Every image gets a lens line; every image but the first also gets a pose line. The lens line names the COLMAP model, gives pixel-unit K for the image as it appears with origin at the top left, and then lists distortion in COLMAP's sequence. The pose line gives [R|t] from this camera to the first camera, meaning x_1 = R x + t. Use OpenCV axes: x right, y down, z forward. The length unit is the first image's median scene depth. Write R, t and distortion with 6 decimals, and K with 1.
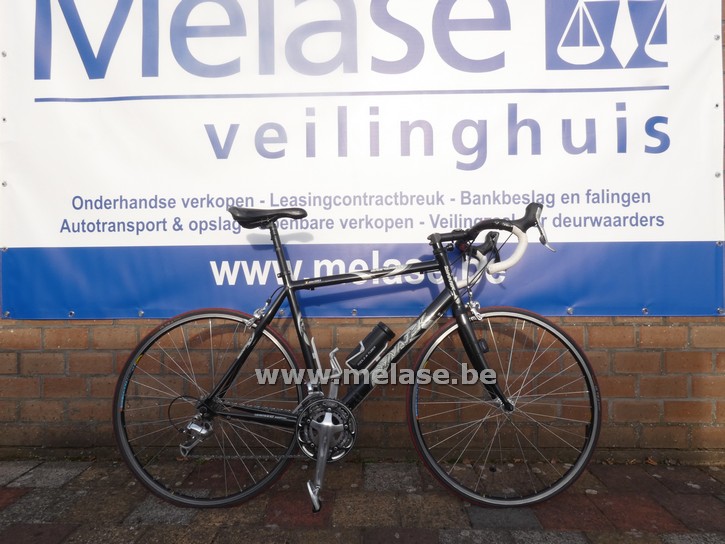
lens RADIAL K [[439.7, 0, 362.5], [0, 439.7, 272.0], [0, 0, 1]] dist [0.030040, -0.024751]
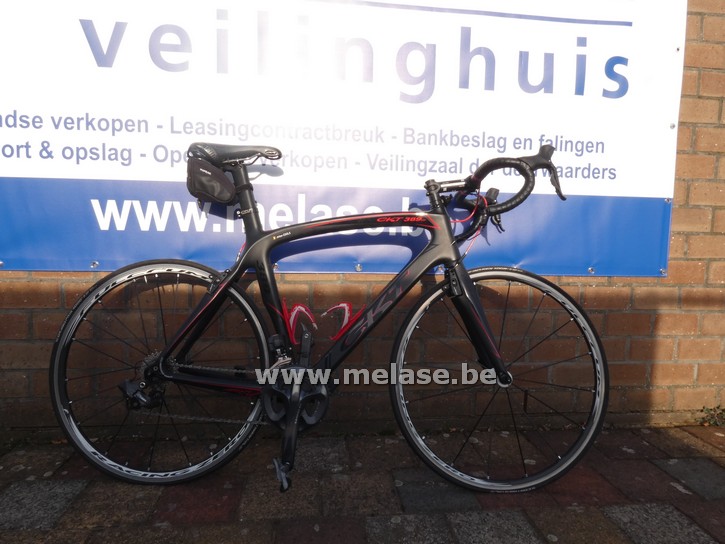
lens RADIAL K [[439.7, 0, 362.5], [0, 439.7, 272.0], [0, 0, 1]] dist [0.030040, -0.024751]
pose [[0.989792, 0.015626, 0.141660, 0.026902], [-0.027411, 0.996286, 0.081630, 0.027984], [-0.139858, -0.084679, 0.986544, 0.142069]]
